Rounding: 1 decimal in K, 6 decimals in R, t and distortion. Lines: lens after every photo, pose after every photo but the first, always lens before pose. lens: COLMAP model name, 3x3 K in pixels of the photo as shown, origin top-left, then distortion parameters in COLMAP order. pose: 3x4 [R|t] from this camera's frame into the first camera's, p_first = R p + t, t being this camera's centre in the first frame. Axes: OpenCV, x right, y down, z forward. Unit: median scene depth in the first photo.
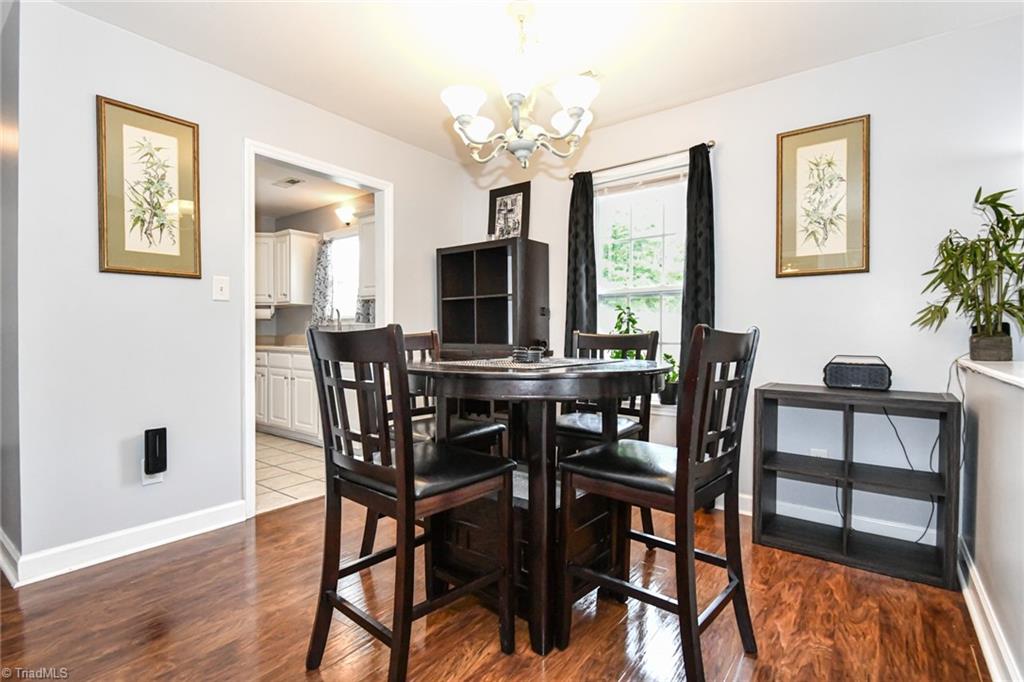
lens RADIAL K [[488.2, 0, 514.1], [0, 488.2, 339.1], [0, 0, 1]] dist [0.001695, -0.008444]
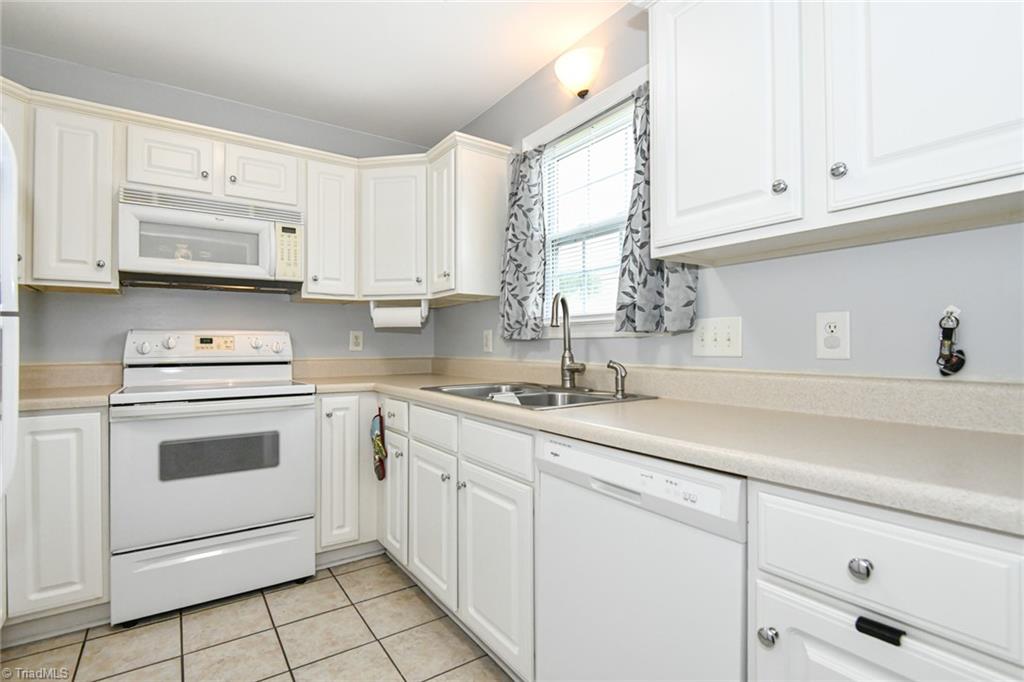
lens RADIAL K [[488.2, 0, 509.0], [0, 488.2, 340.5], [0, 0, 1]] dist [0.001695, -0.008444]
pose [[0.945467, -0.008014, -0.325618, -0.257457], [0.002320, 0.999838, -0.017872, -0.019113], [0.325709, 0.016142, 0.945332, 0.570966]]
